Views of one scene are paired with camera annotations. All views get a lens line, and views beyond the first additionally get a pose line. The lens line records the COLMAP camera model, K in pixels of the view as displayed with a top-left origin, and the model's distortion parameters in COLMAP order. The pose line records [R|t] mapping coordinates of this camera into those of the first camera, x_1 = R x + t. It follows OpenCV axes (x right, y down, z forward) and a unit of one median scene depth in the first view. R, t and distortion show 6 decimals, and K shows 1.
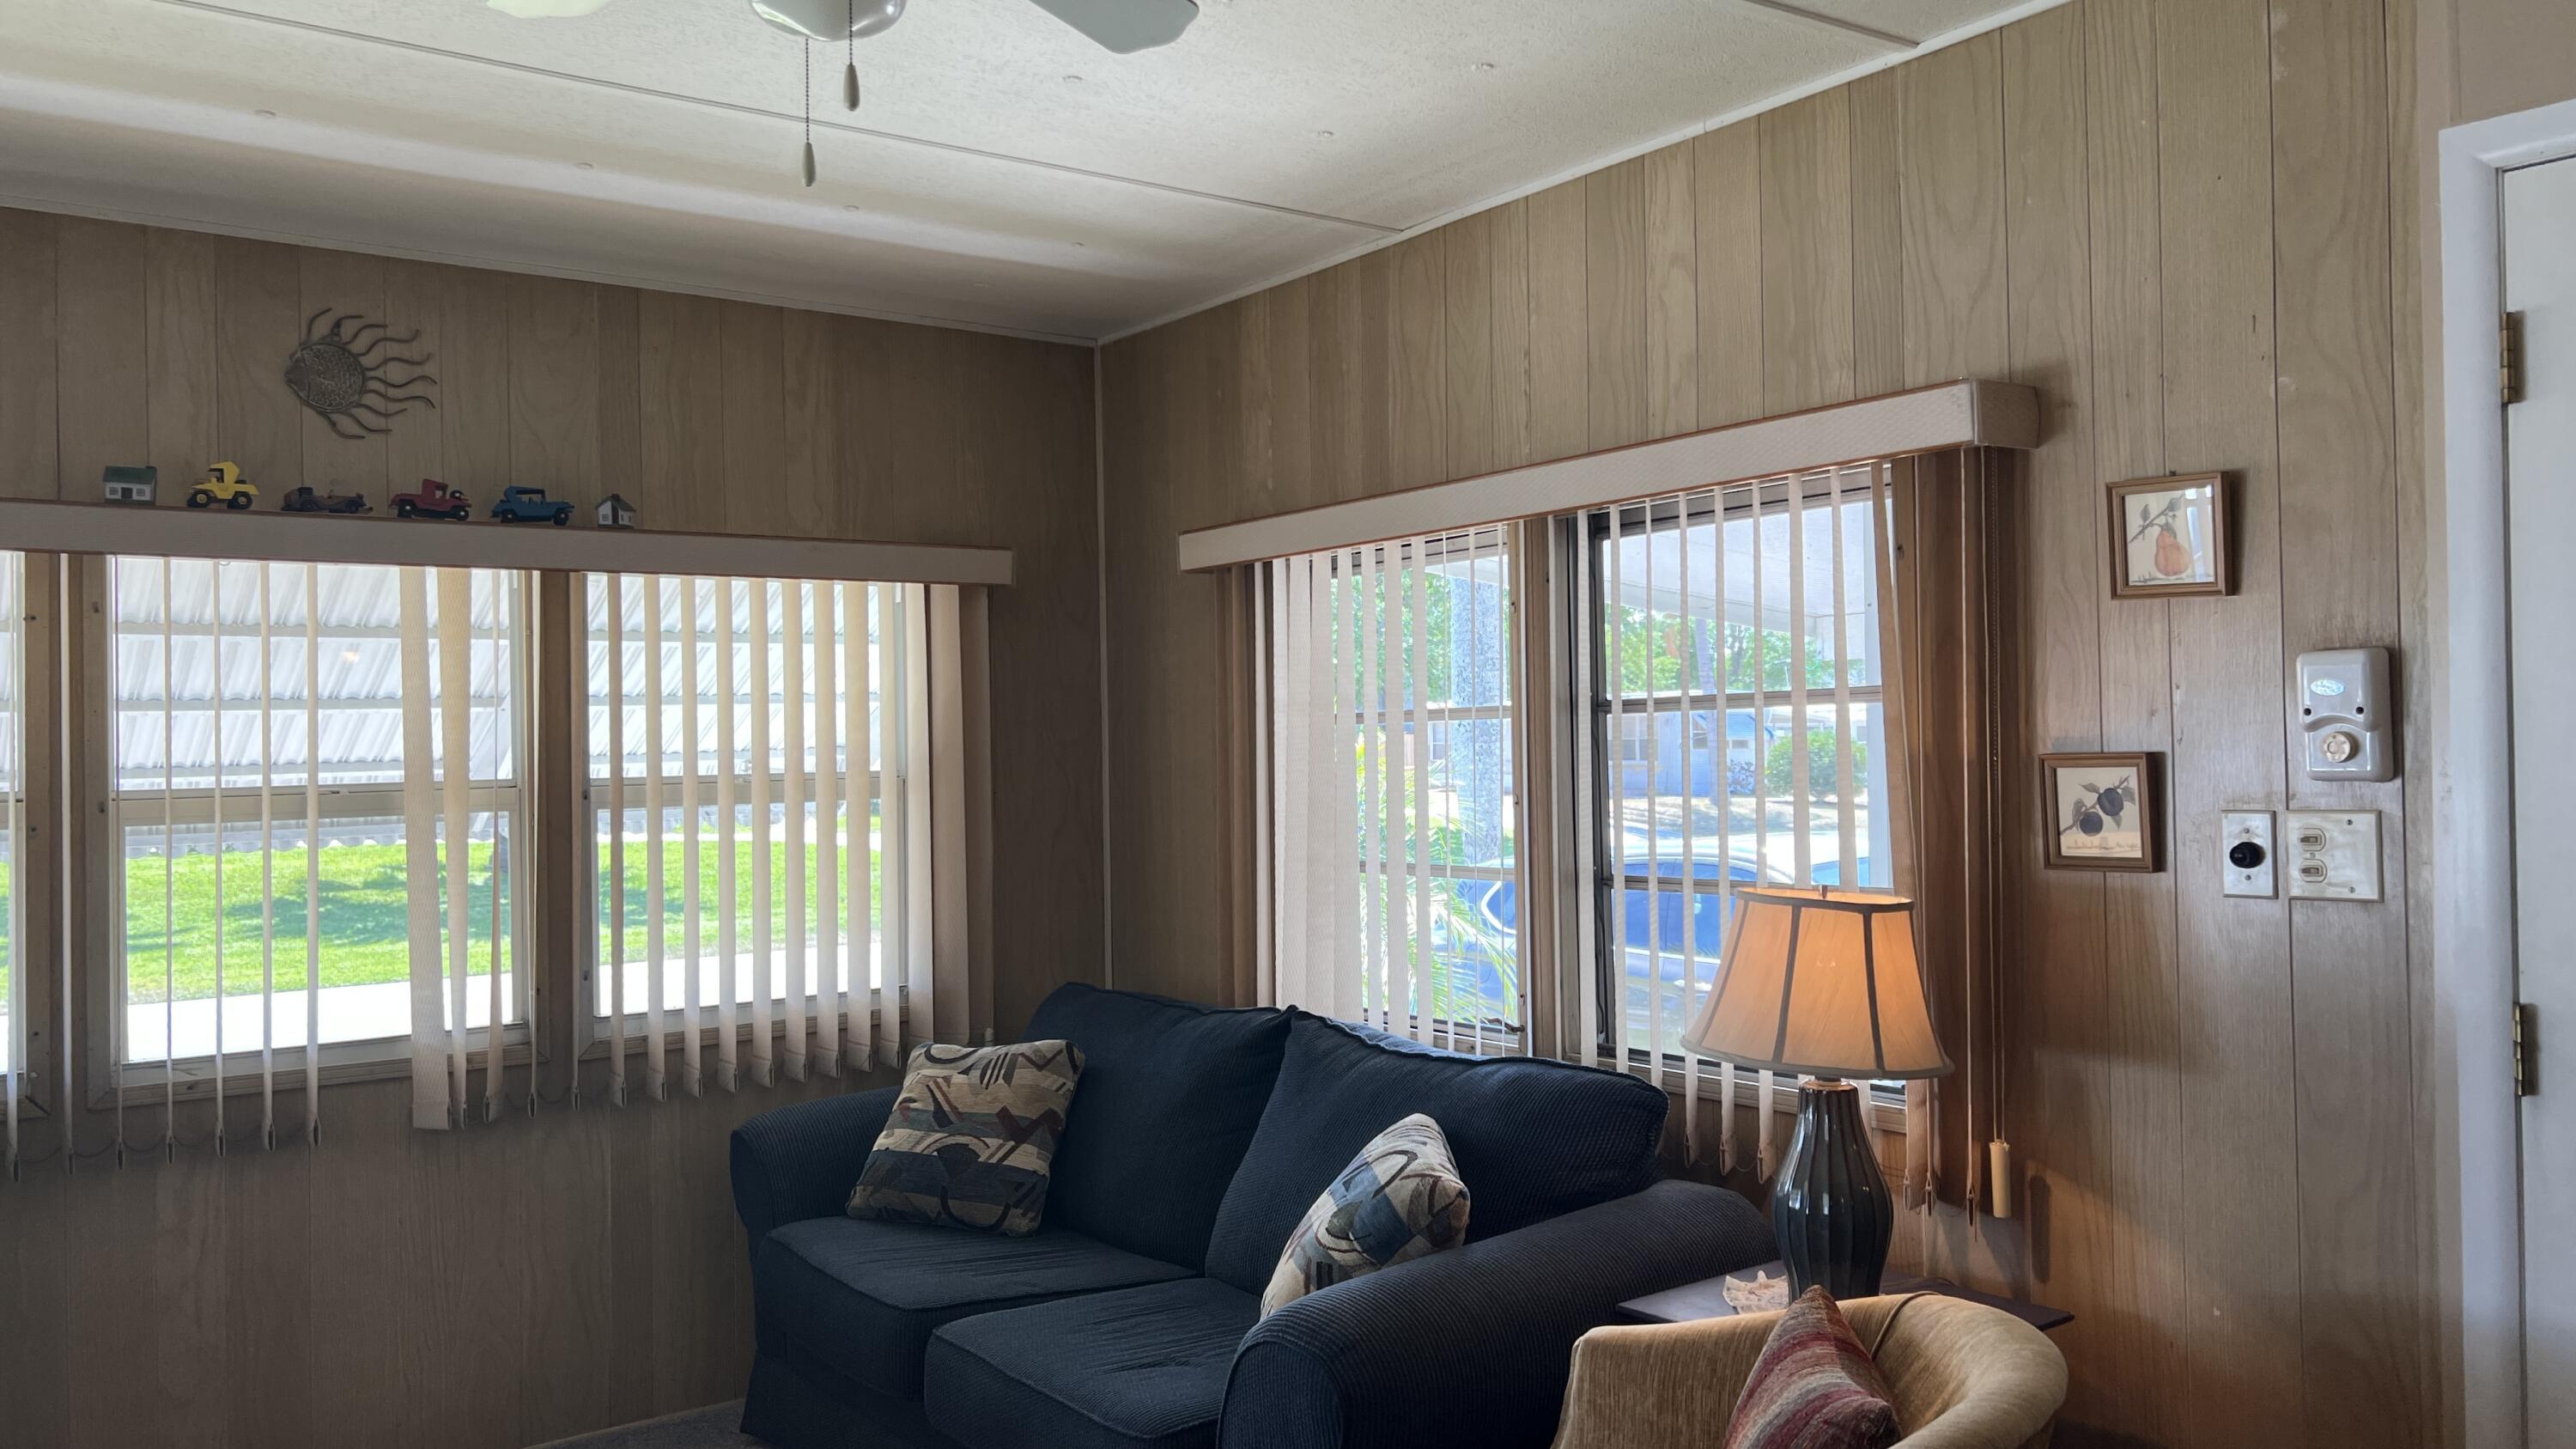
lens RADIAL K [[1938.3, 0, 1292.9], [0, 1938.3, 739.2], [0, 0, 1]] dist [0.087432, -0.109722]
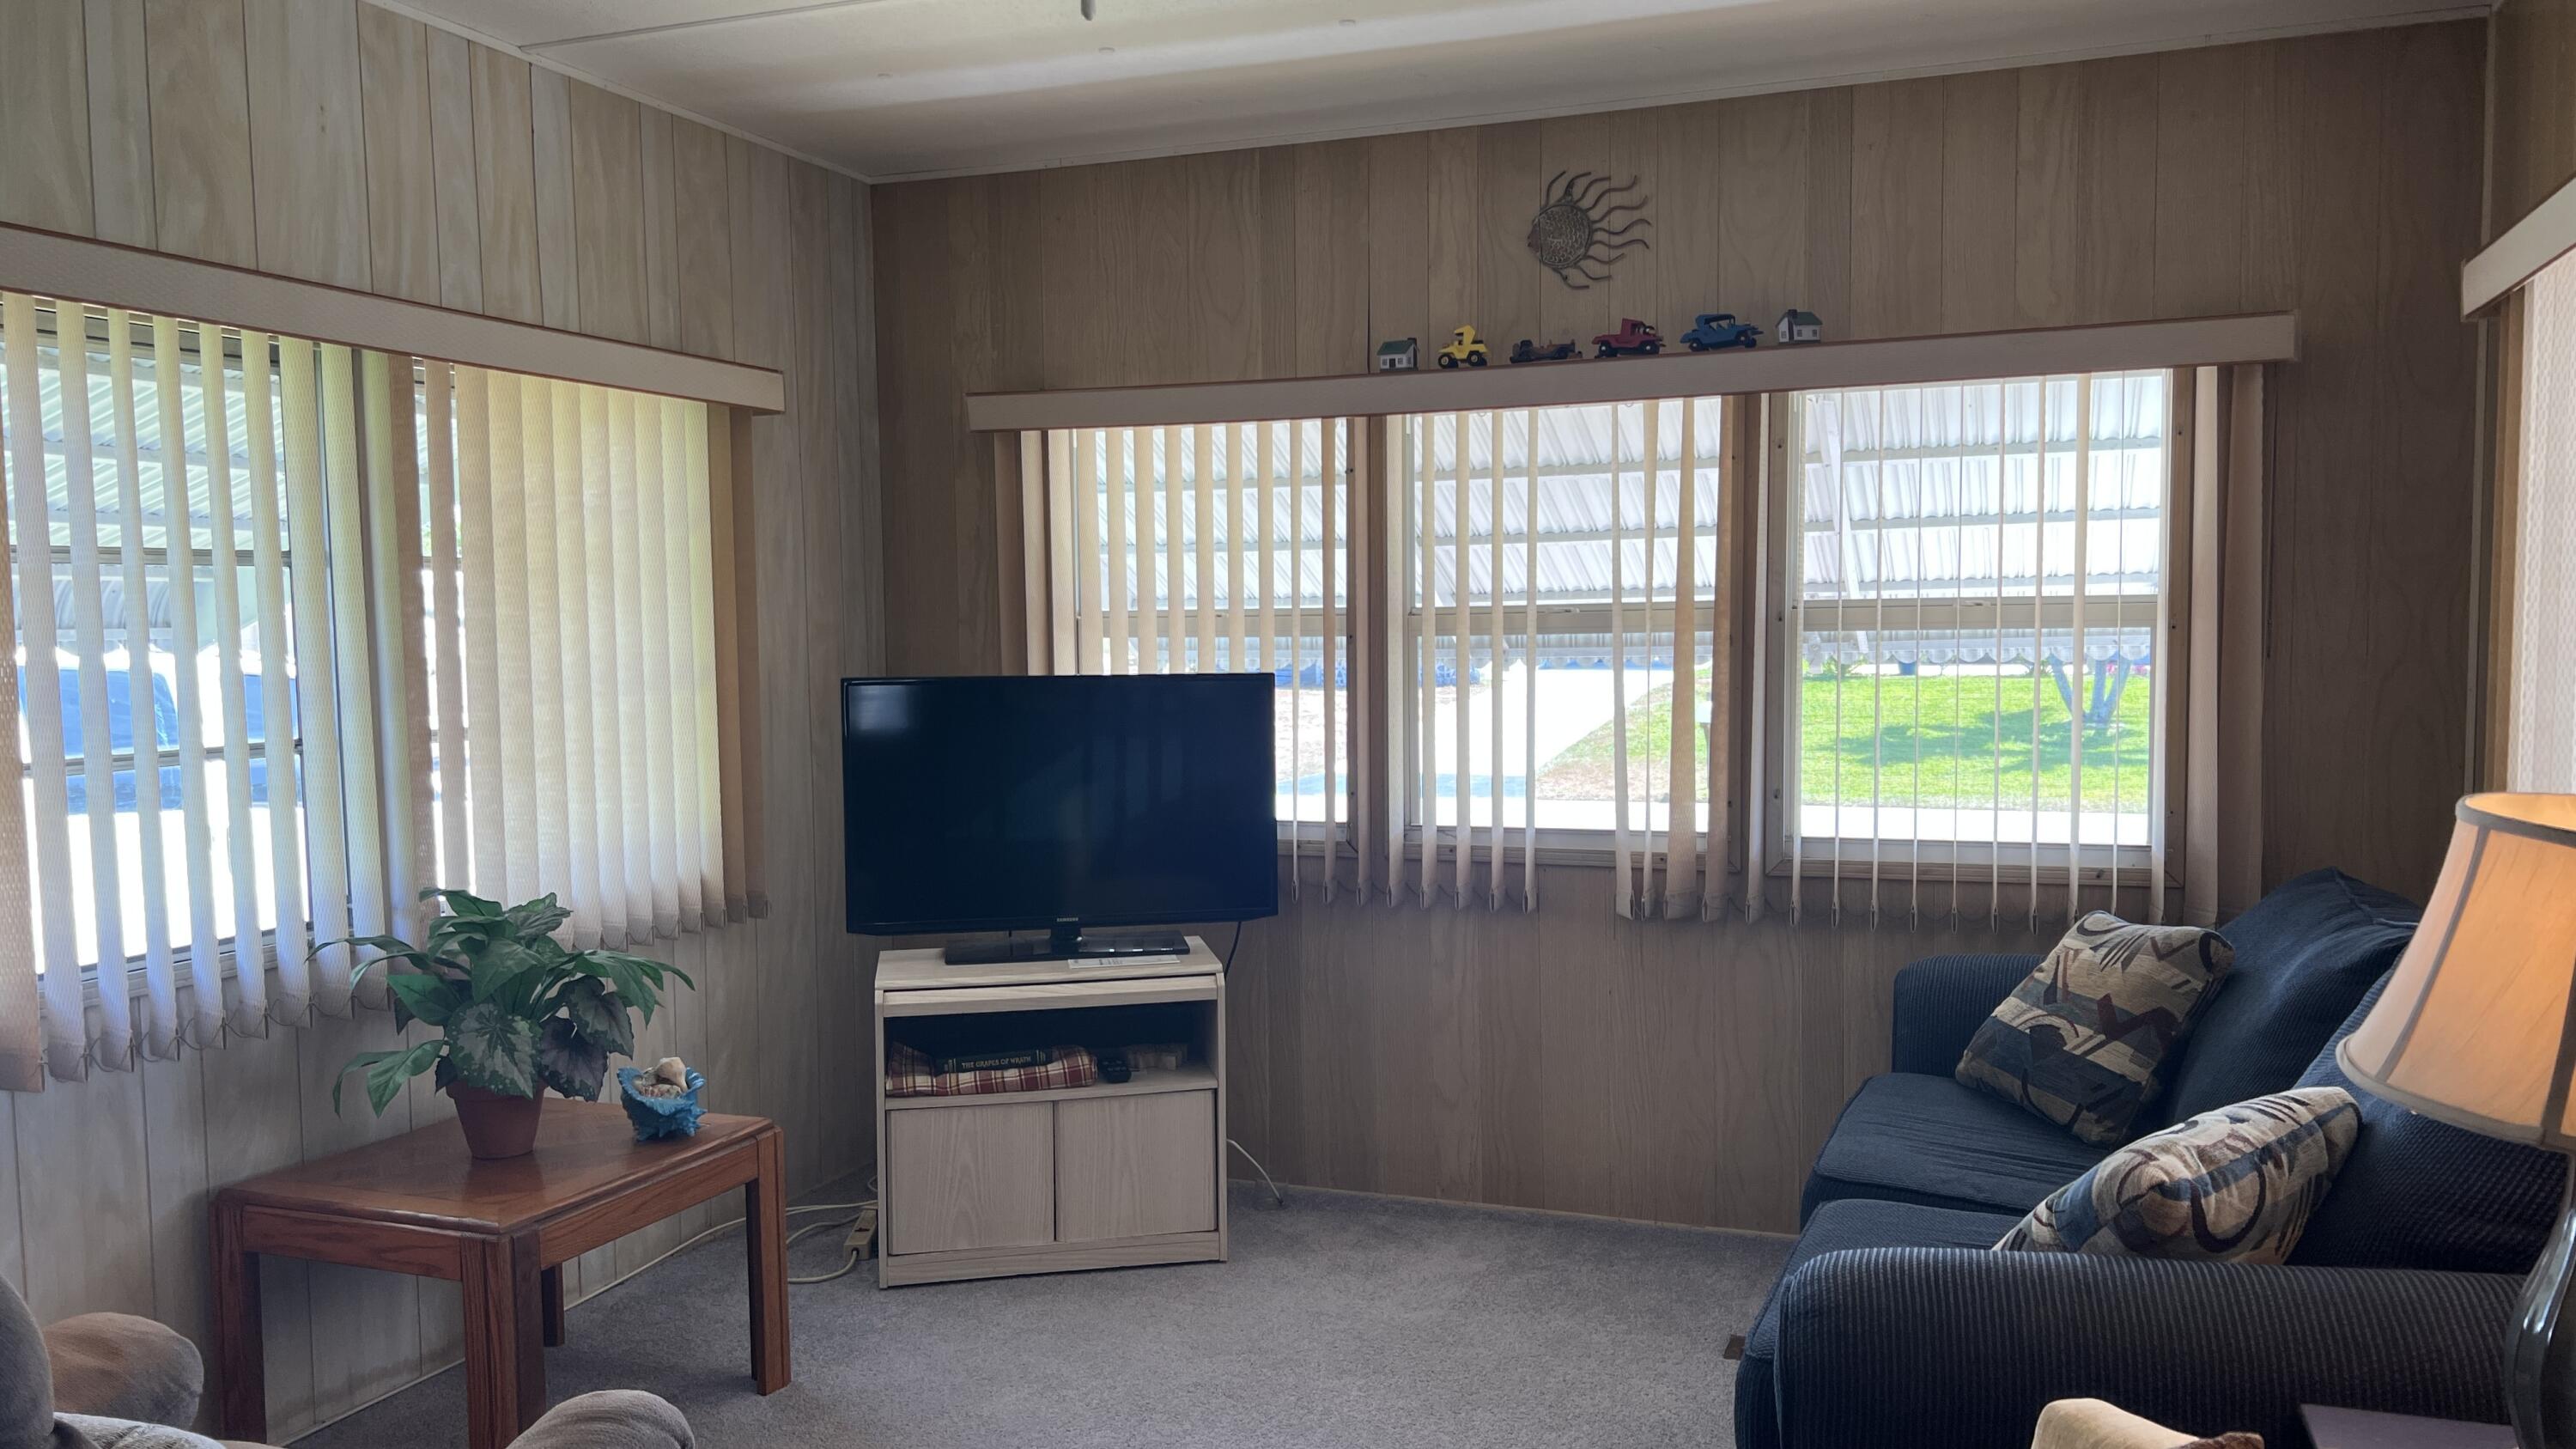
lens RADIAL K [[1929.0, 0, 1308.1], [0, 1929.0, 752.9], [0, 0, 1]] dist [0.087229, -0.121824]
pose [[0.560131, 0.076400, -0.824874, 0.348766], [0.011357, 0.994936, 0.099863, -0.004333], [0.828326, -0.065304, 0.556427, 0.246763]]
